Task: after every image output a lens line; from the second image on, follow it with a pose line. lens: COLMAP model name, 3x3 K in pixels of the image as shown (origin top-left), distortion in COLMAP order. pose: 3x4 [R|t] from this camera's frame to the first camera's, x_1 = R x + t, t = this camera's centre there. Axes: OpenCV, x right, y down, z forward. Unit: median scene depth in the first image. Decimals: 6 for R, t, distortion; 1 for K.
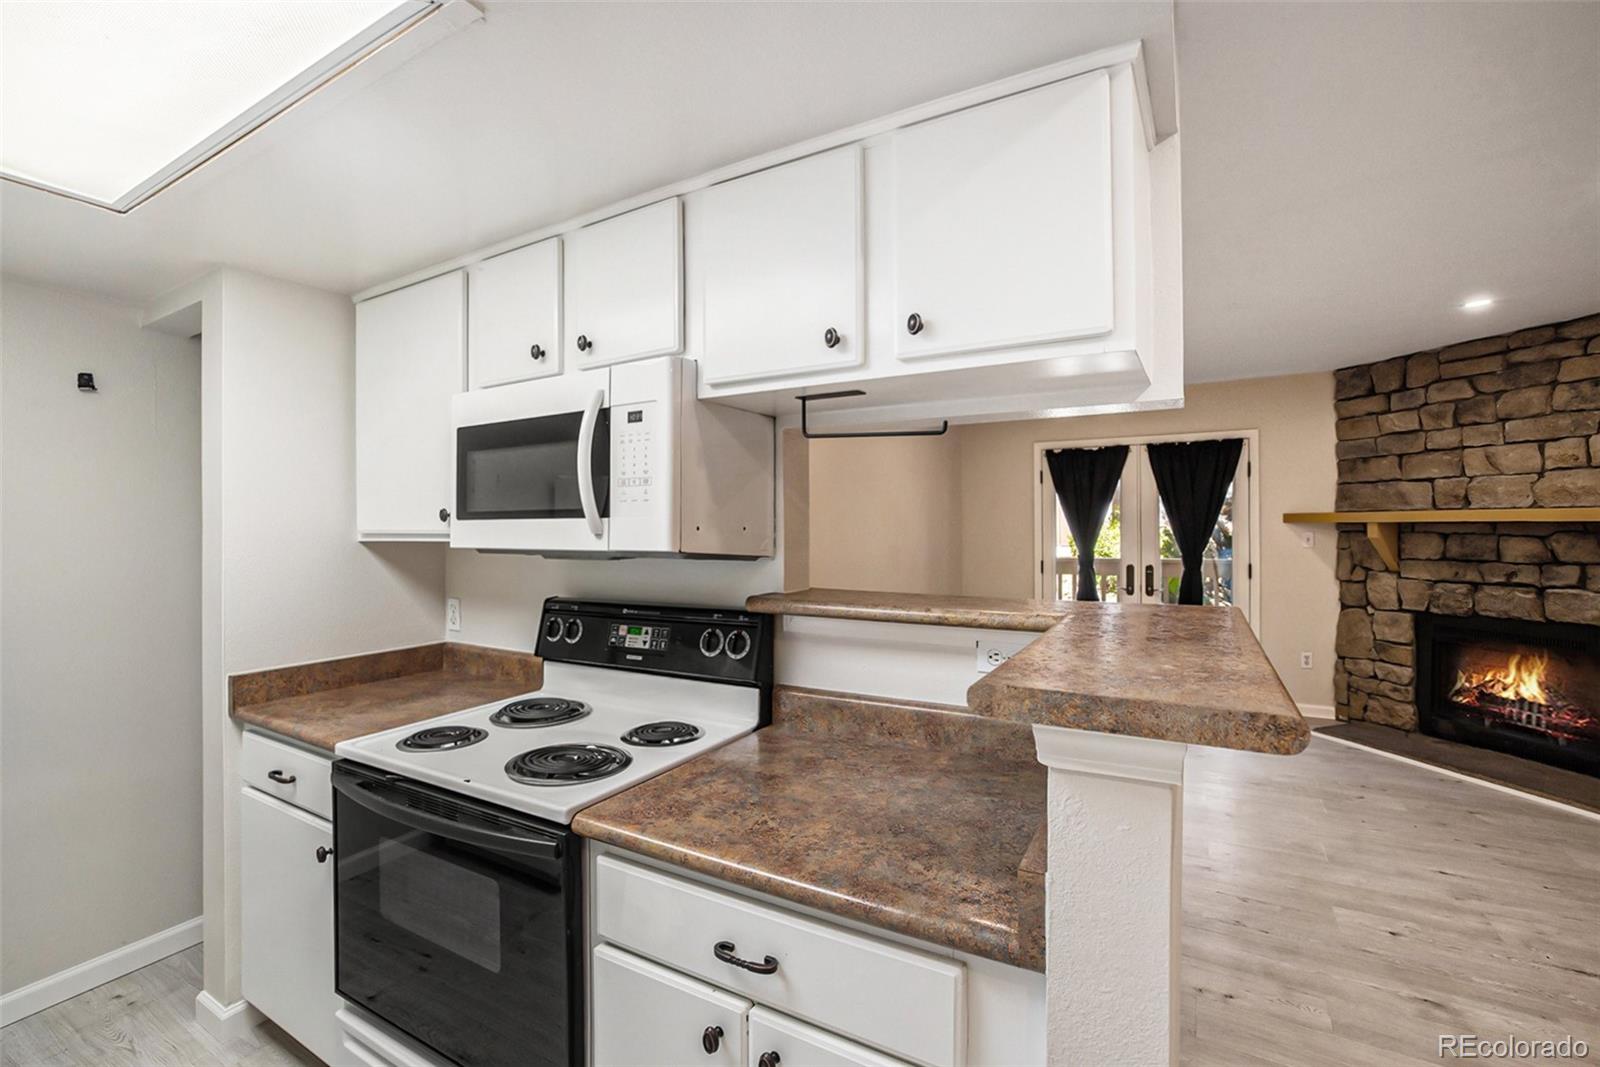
lens RADIAL K [[700.7, 0, 798.6], [0, 700.7, 524.1], [0, 0, 1]] dist [-0.048999, 0.014950]
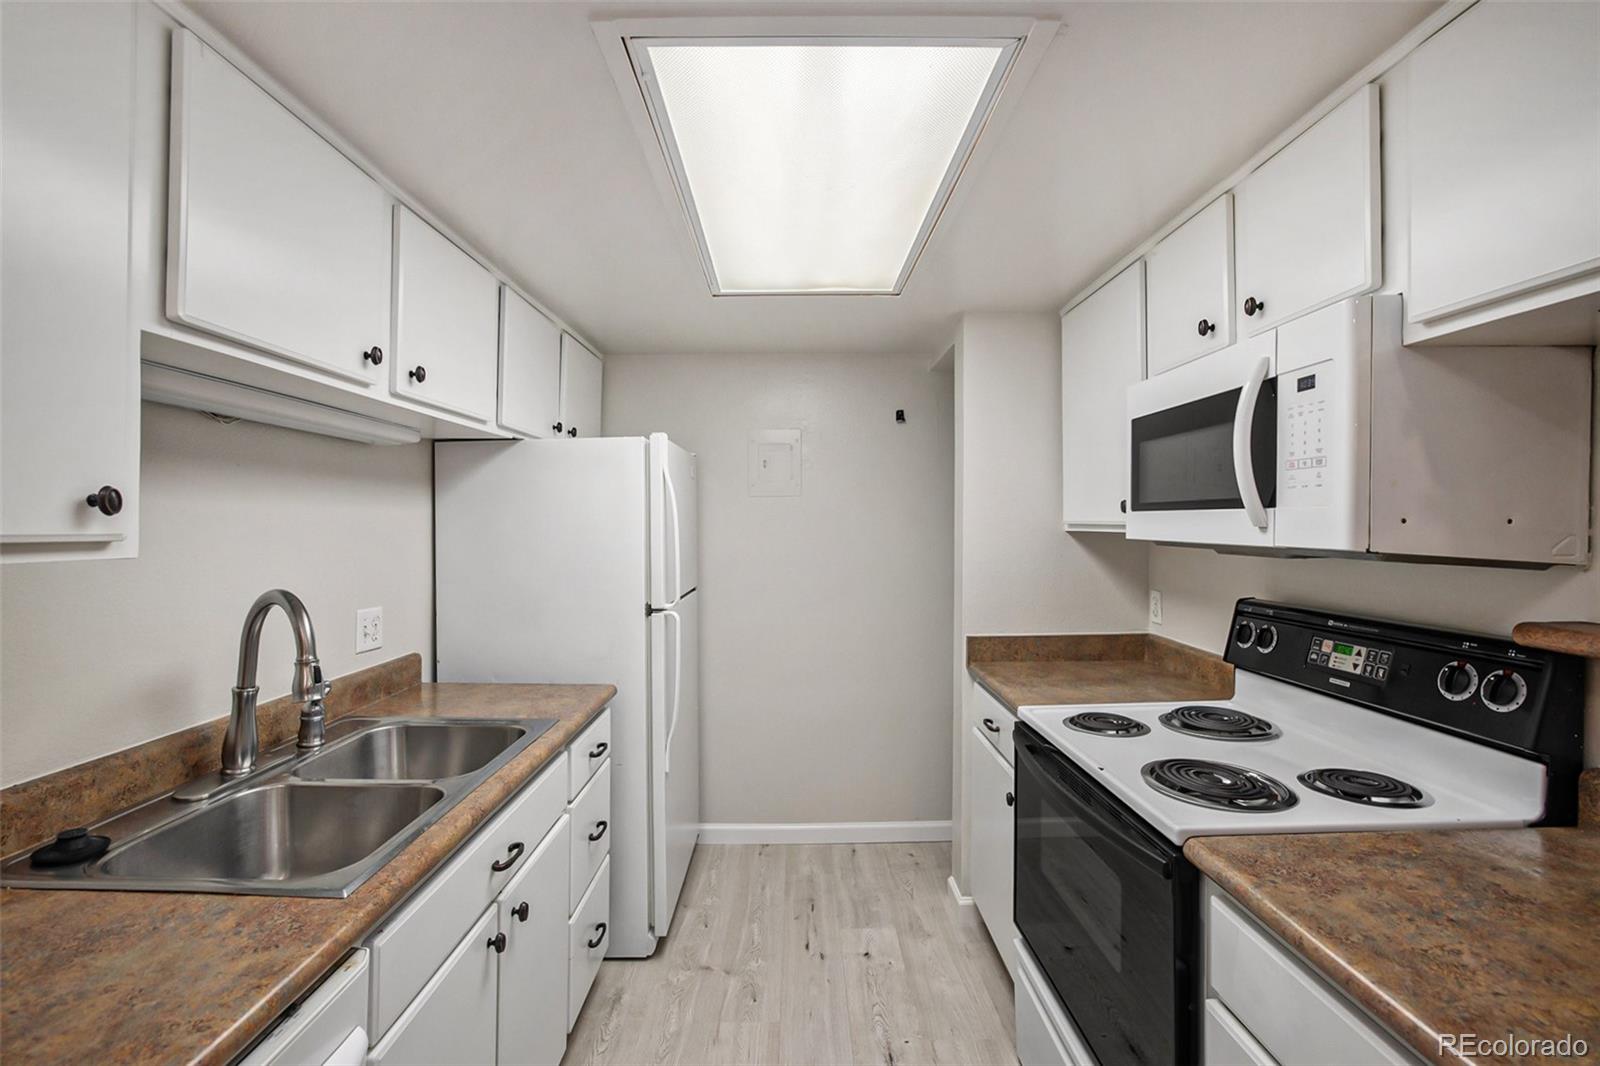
lens RADIAL K [[700.7, 0, 798.6], [0, 700.7, 523.6], [0, 0, 1]] dist [-0.048999, 0.014950]
pose [[0.516078, 0.006662, -0.856516, 0.085703], [0.003397, 0.999946, 0.009824, -0.000369], [0.856535, -0.007979, 0.516027, 0.051119]]
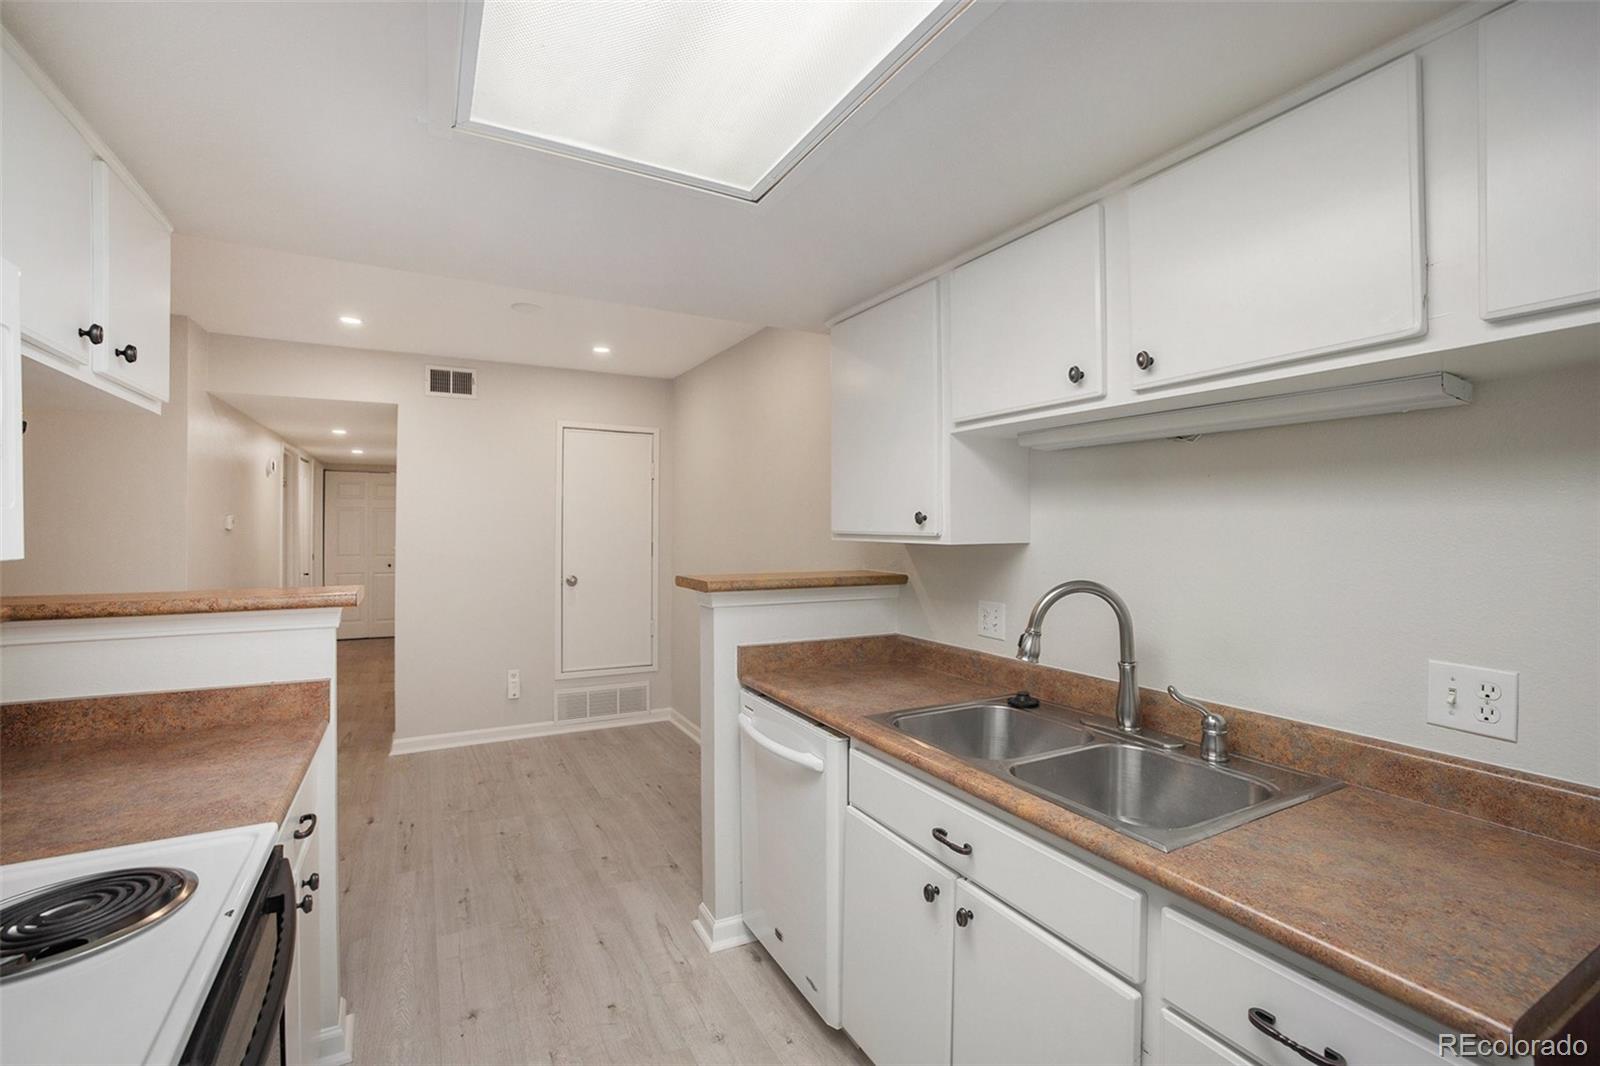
lens RADIAL K [[666.9, 0, 829.9], [0, 666.9, 517.6], [0, 0, 1]] dist [-0.061767, 0.011689]
pose [[-0.882186, 0.008048, 0.470832, -0.666899], [-0.002765, 0.999748, -0.022270, 0.007202], [-0.470893, -0.020948, -0.881942, 0.670685]]
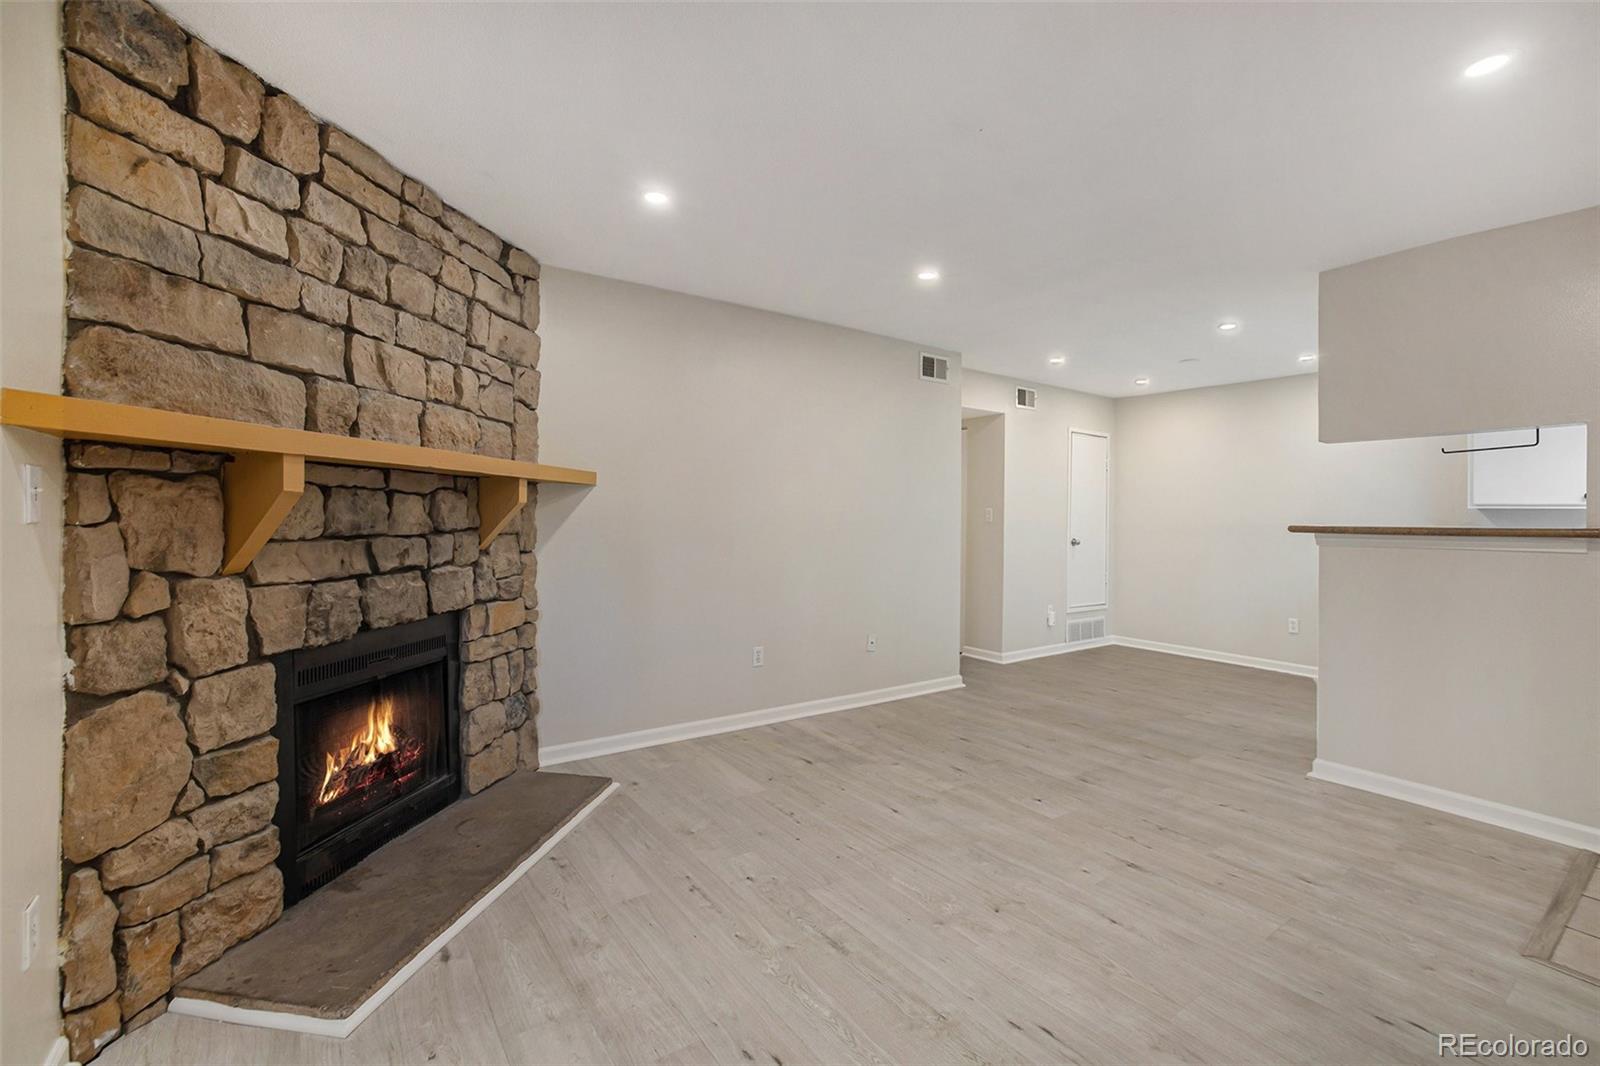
lens RADIAL K [[682.9, 0, 794.5], [0, 682.9, 526.9], [0, 0, 1]] dist [-0.050013, 0.018622]
pose [[-0.900714, -0.007218, 0.434354, 0.704220], [-0.002361, 0.999929, 0.011720, 0.064351], [-0.434407, 0.009530, -0.900666, 2.208091]]
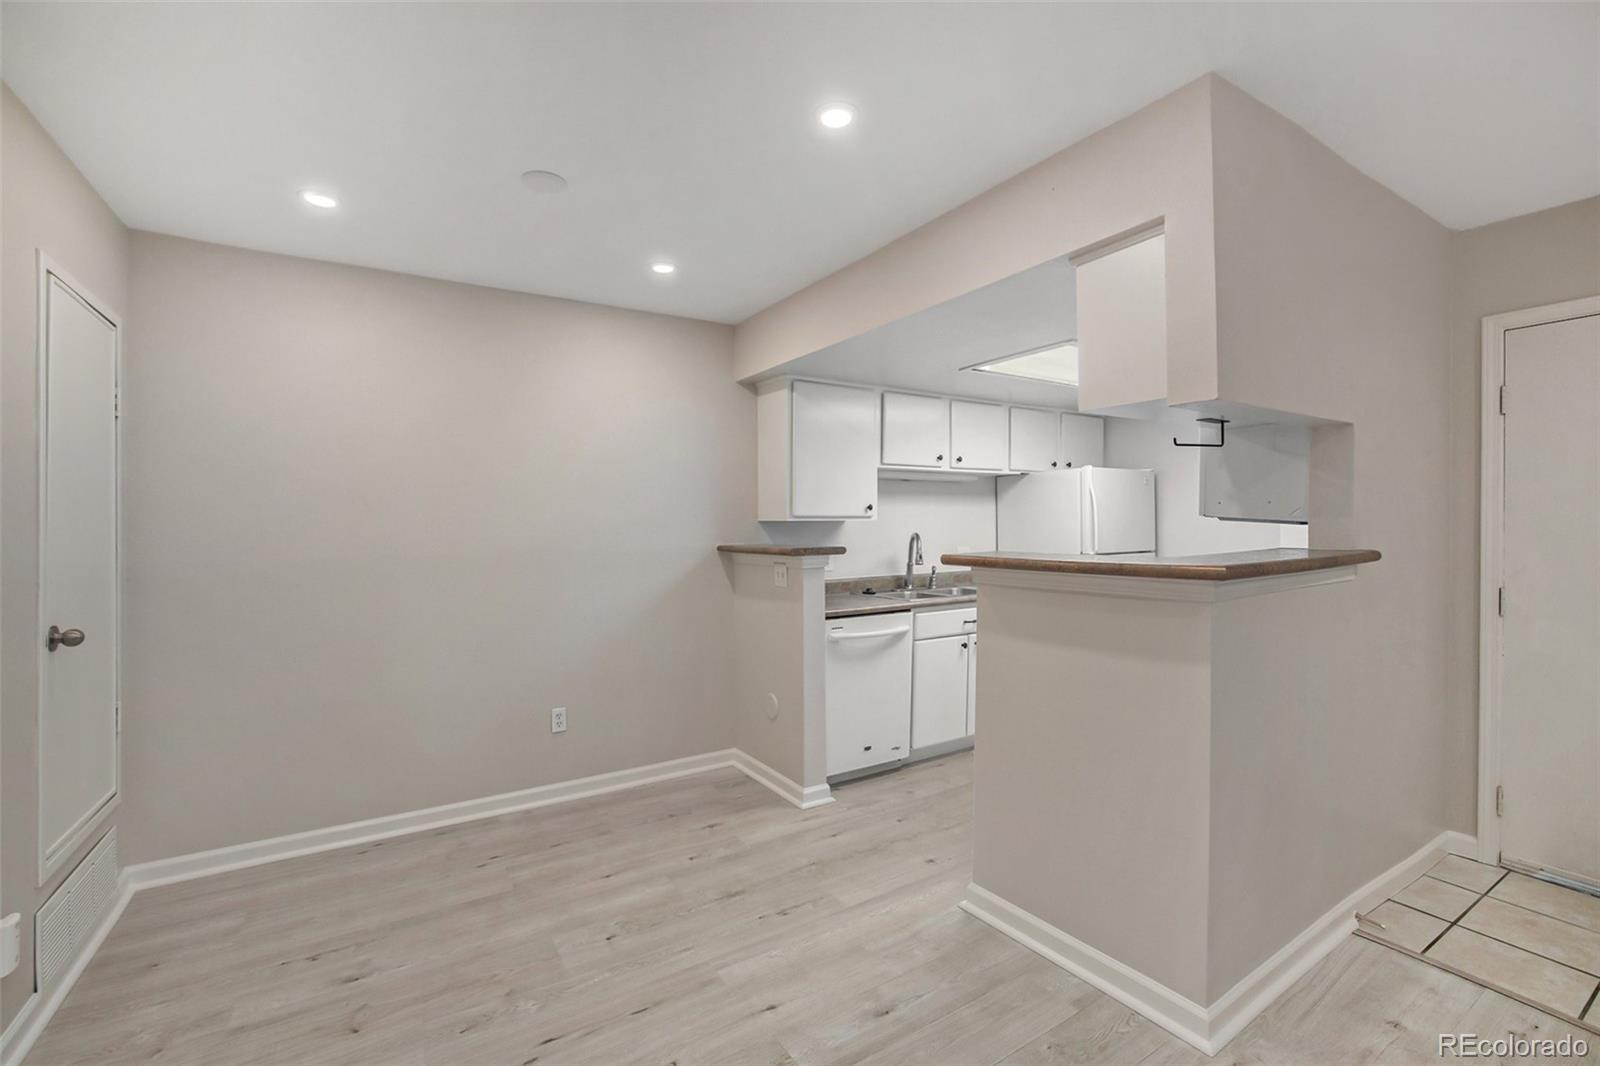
lens RADIAL K [[682.9, 0, 794.5], [0, 682.9, 526.9], [0, 0, 1]] dist [-0.050013, 0.018622]
pose [[-0.460674, 0.013458, -0.887468, 1.128942], [0.018007, 0.999821, 0.005814, 0.024142], [0.887387, -0.013302, -0.460833, 0.513042]]
